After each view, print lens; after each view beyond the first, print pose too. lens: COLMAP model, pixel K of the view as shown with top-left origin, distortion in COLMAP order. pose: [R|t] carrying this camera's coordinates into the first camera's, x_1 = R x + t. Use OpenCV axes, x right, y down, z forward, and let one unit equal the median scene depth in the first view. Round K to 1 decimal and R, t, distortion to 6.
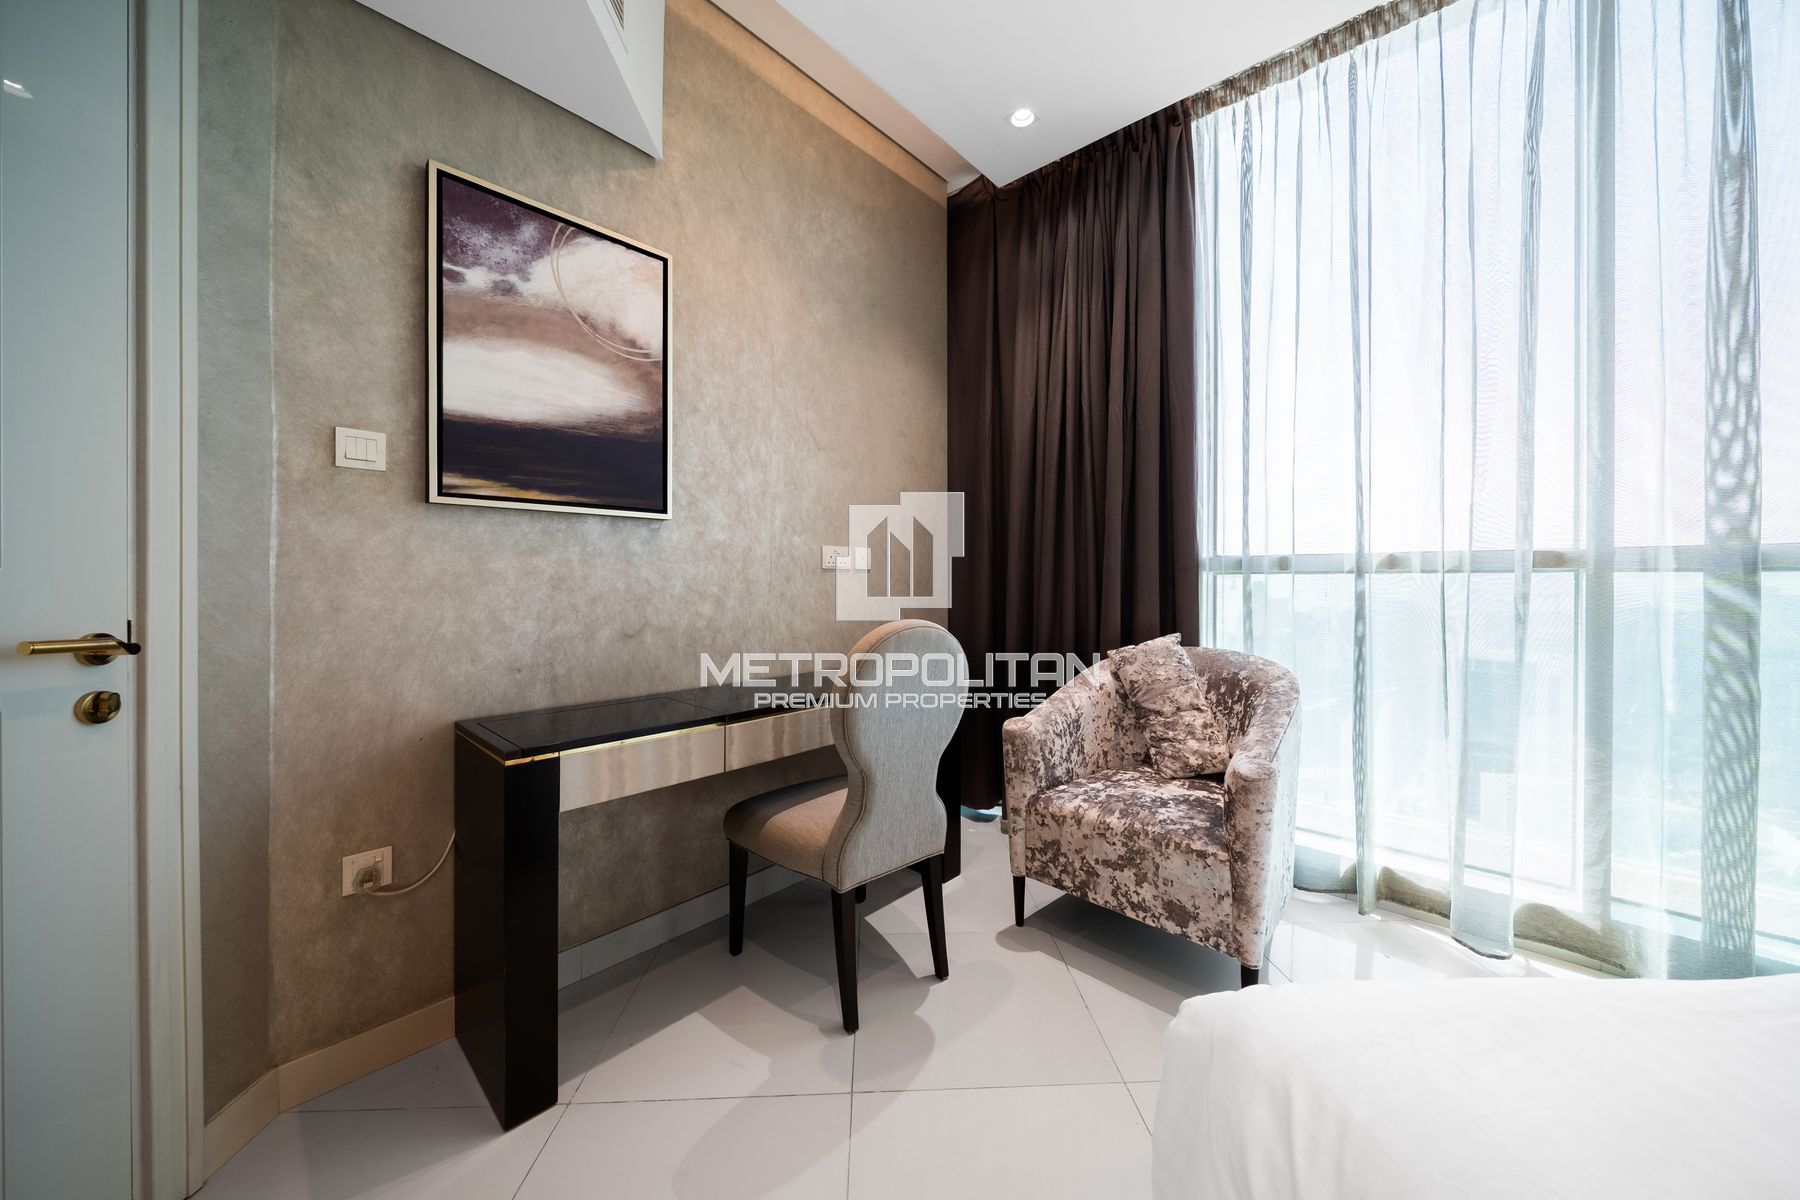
lens RADIAL K [[663.5, 0, 904.9], [0, 663.5, 575.5], [0, 0, 1]] dist [-0.002426, -0.000132]
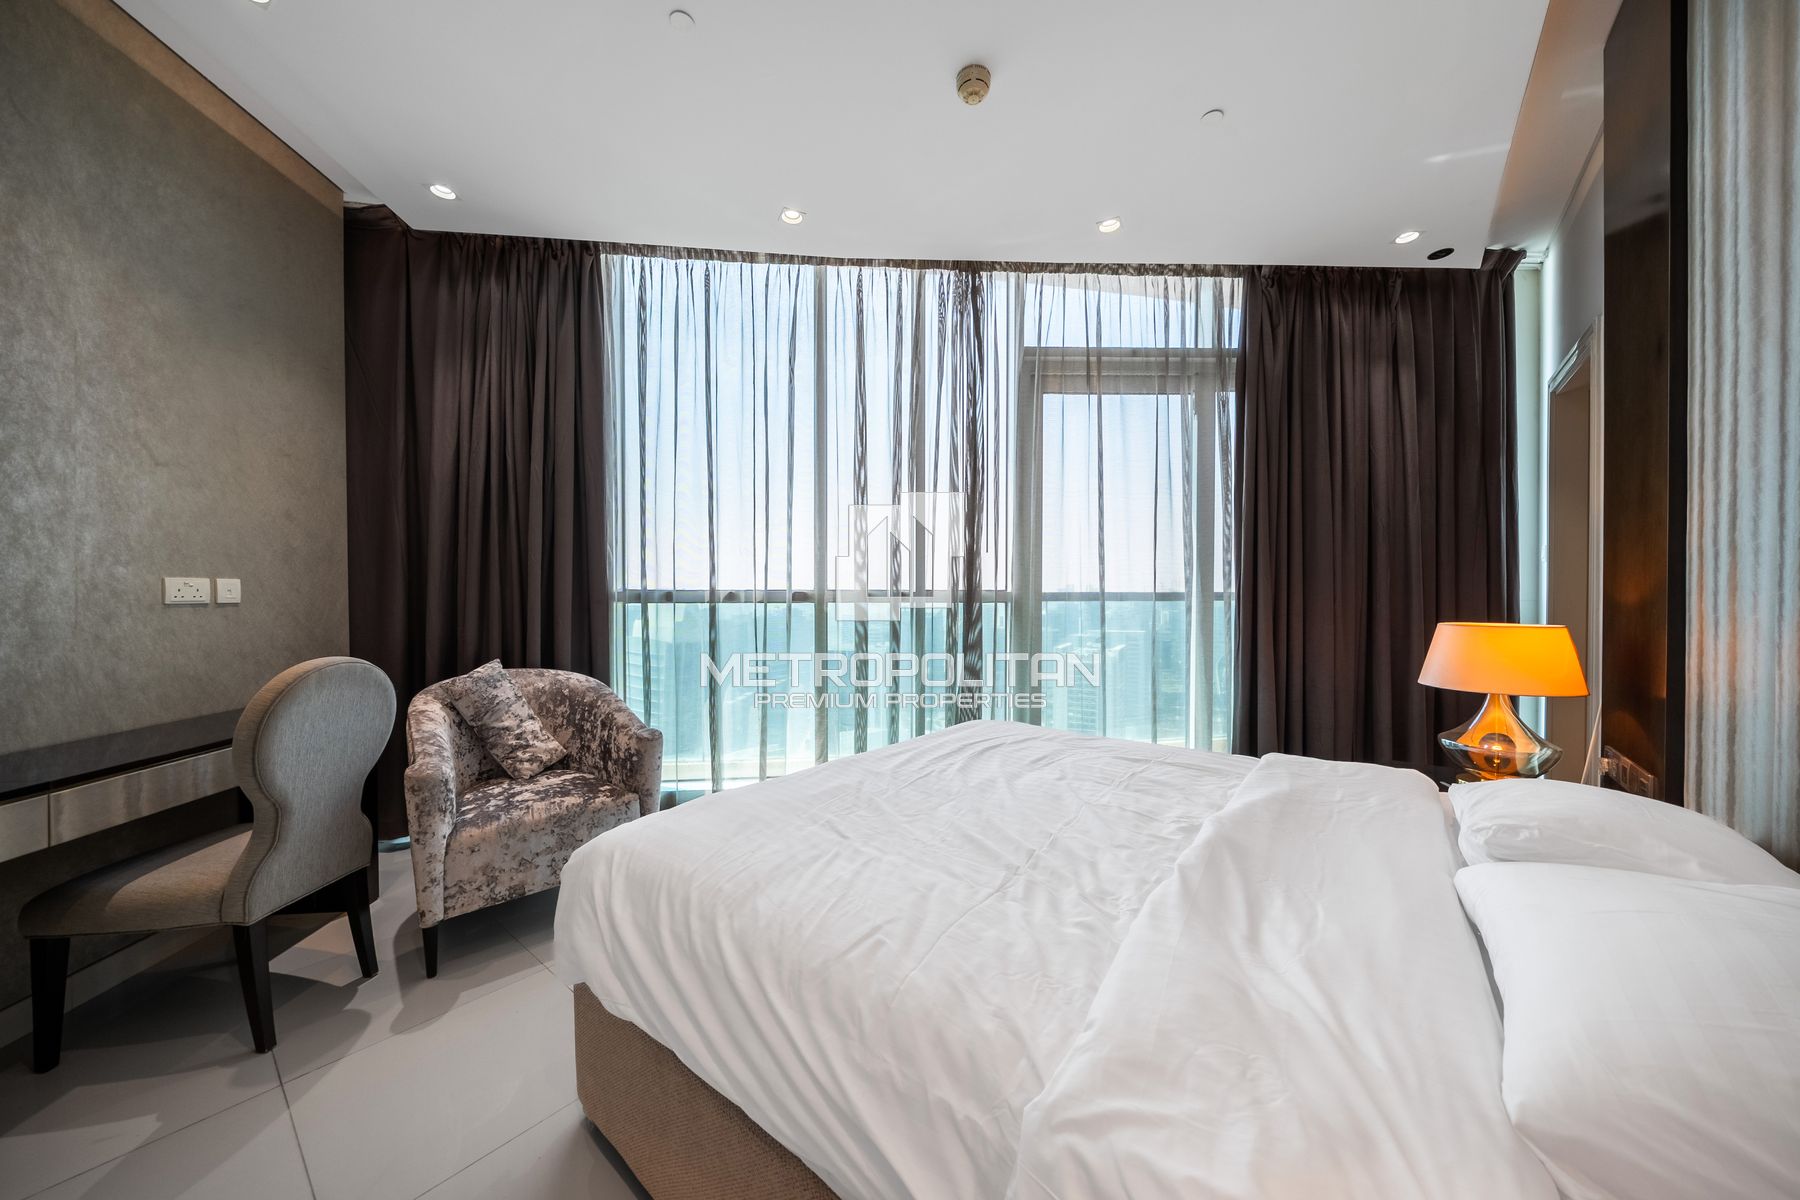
lens RADIAL K [[631.6, 0, 905.8], [0, 631.6, 596.4], [0, 0, 1]] dist [-0.004451, -0.000109]
pose [[0.679087, -0.011504, 0.733968, -0.077389], [0.003106, 0.999913, 0.012799, -0.030902], [-0.734052, -0.006412, 0.679063, -0.286017]]
